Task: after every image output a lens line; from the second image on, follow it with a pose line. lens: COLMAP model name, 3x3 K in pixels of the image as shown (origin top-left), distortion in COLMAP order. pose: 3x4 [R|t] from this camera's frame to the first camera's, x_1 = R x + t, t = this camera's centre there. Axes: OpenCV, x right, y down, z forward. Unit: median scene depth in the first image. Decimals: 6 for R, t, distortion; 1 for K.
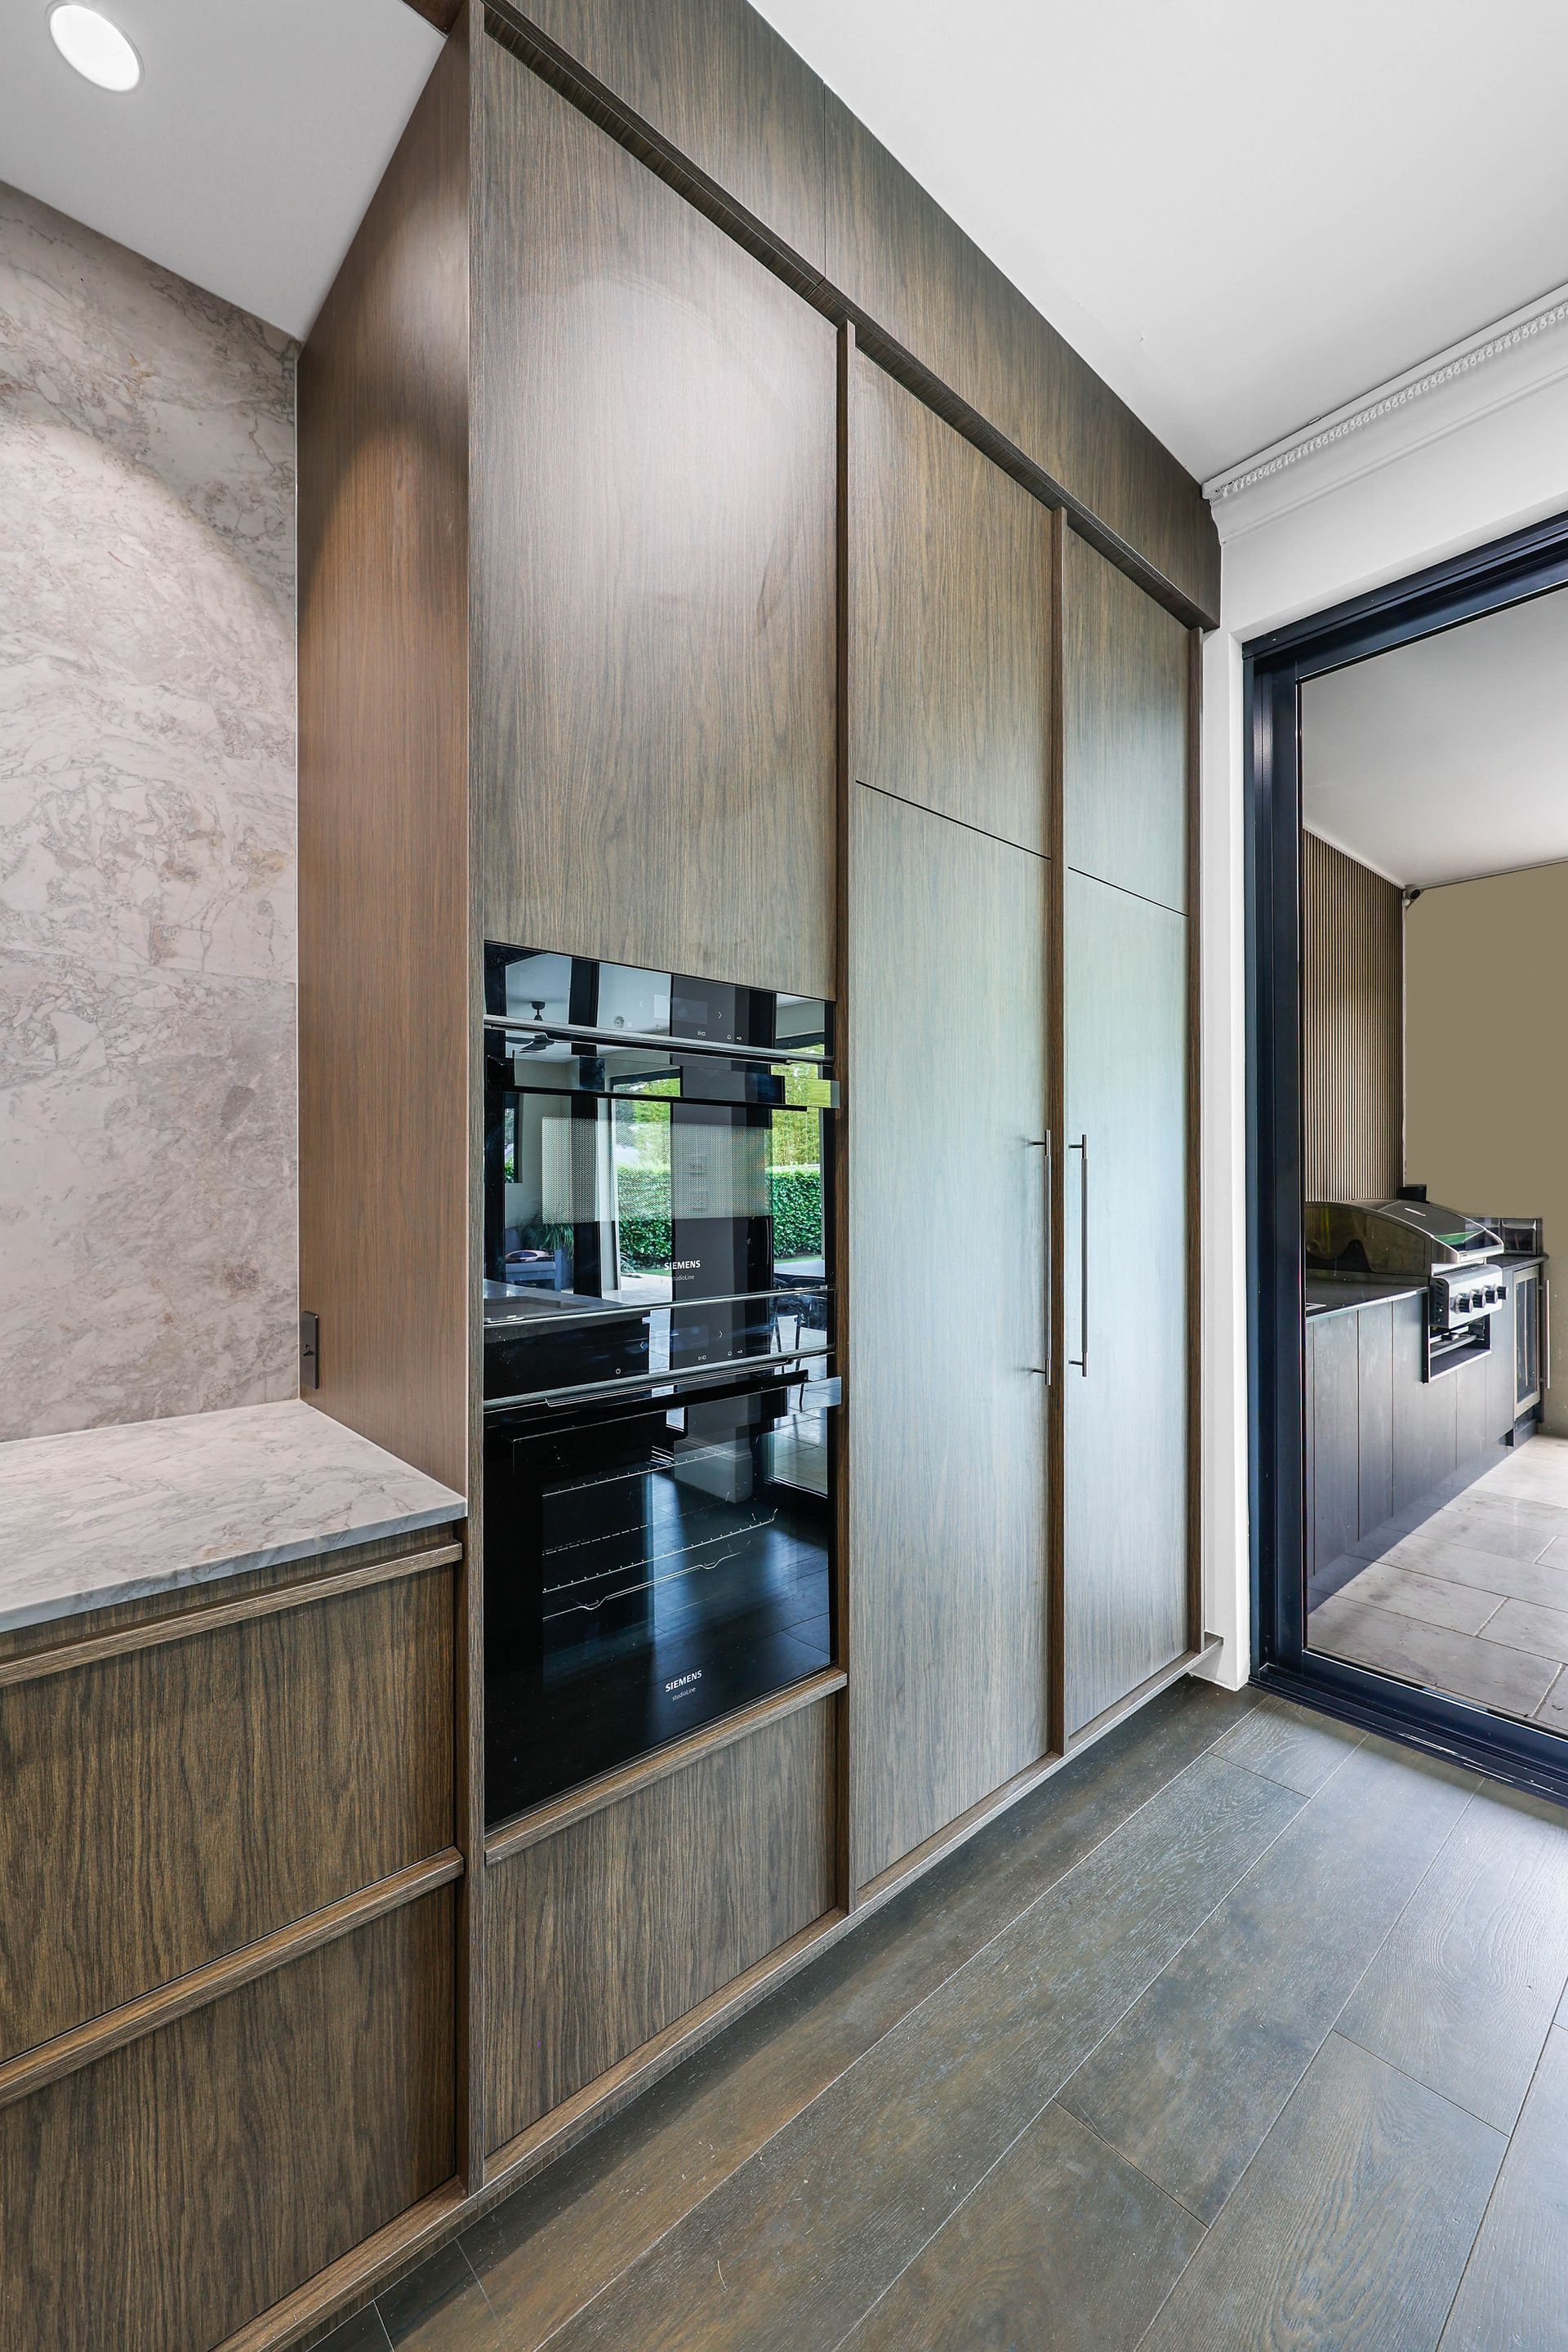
lens RADIAL K [[950.6, 0, 788.0], [0, 950.6, 1177.6], [0, 0, 1]] dist [0.000669, -0.000679]
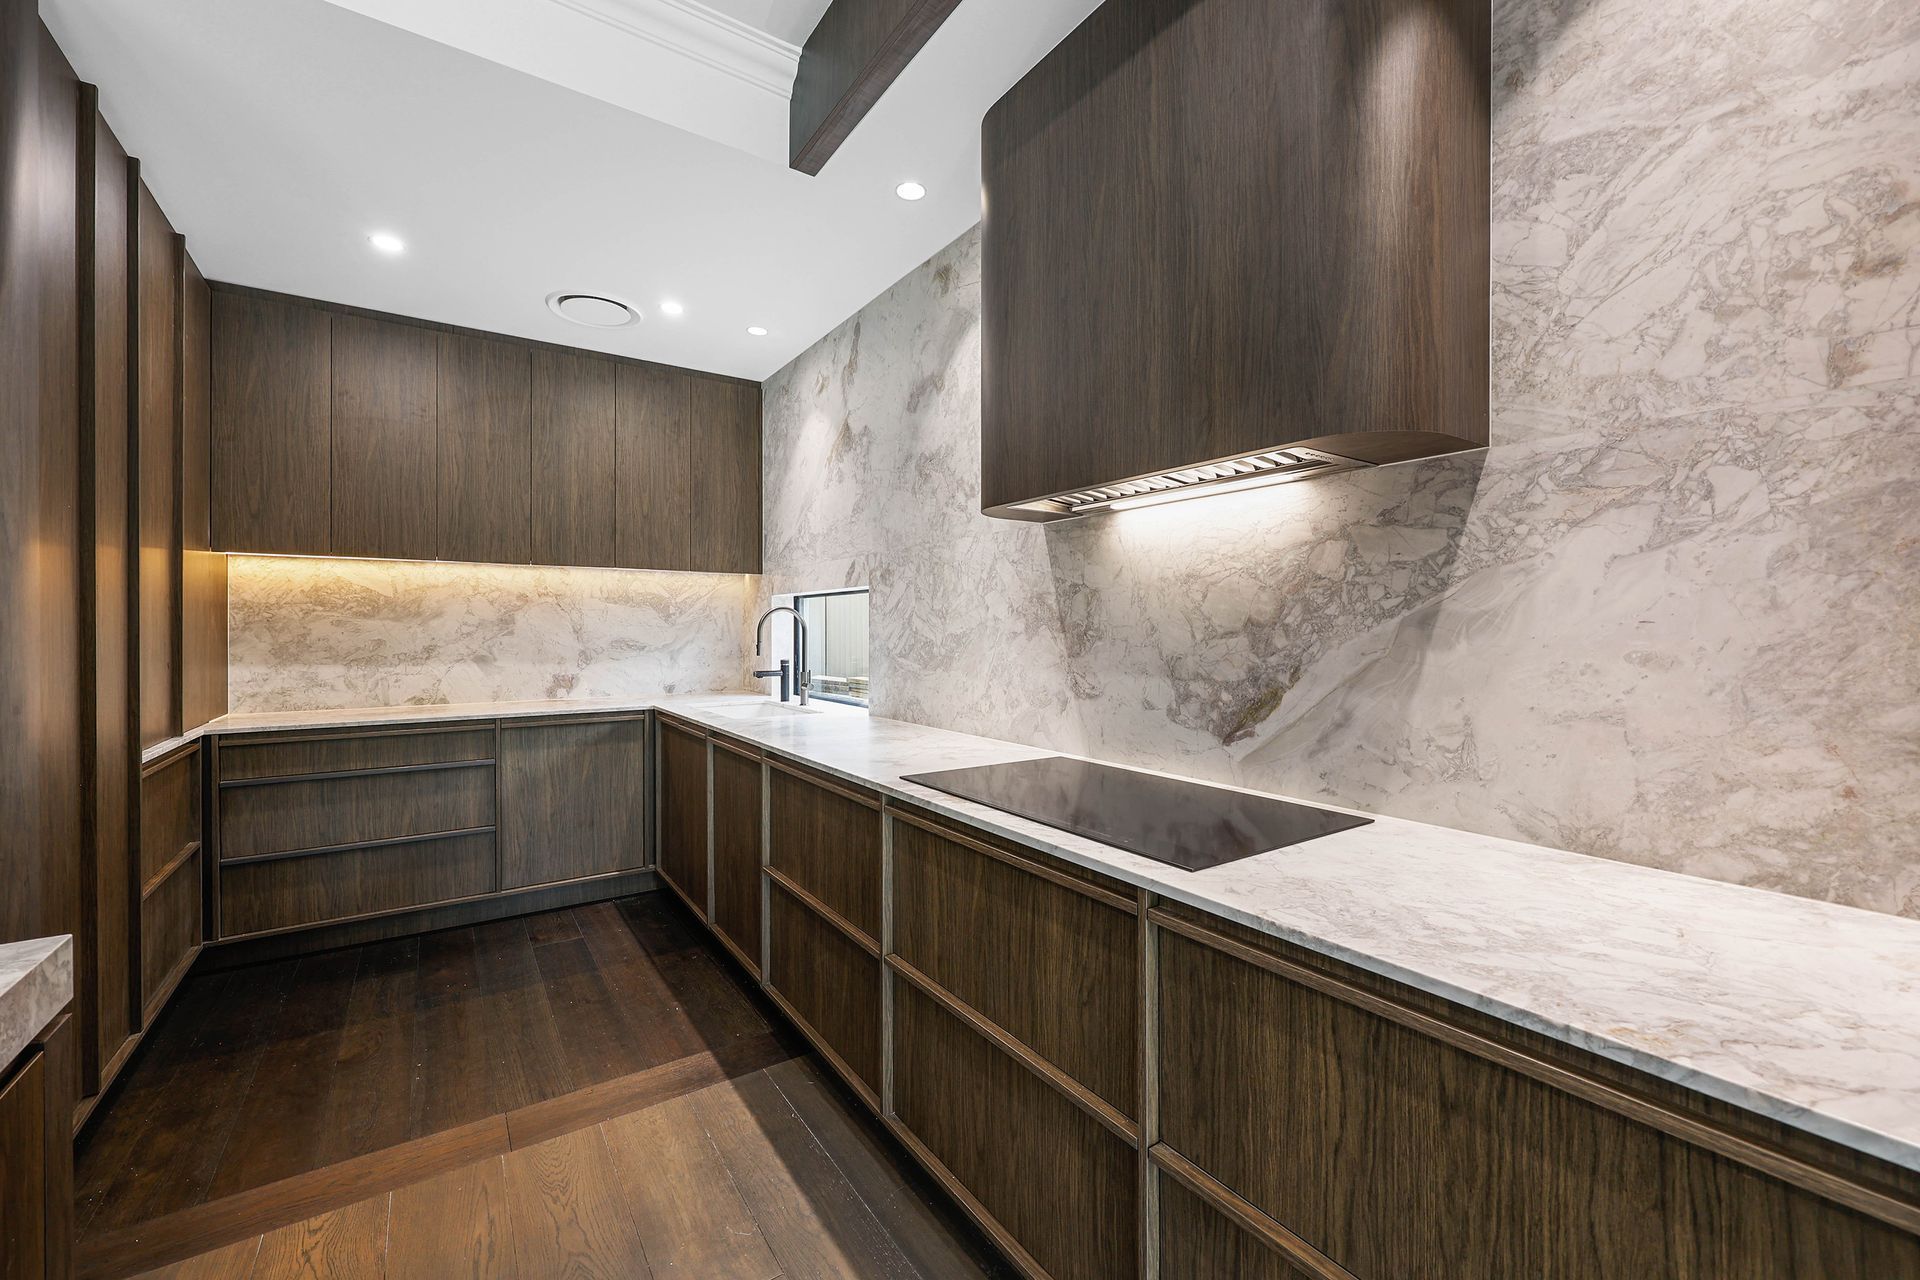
lens RADIAL K [[776.0, 0, 965.5], [0, 776.0, 629.8], [0, 0, 1]] dist [0.000669, -0.000679]
pose [[-0.128320, 0.007575, -0.991704, 0.156654], [0.002305, 0.999970, 0.007340, -0.007079], [0.991730, -0.001344, -0.128334, 0.302342]]
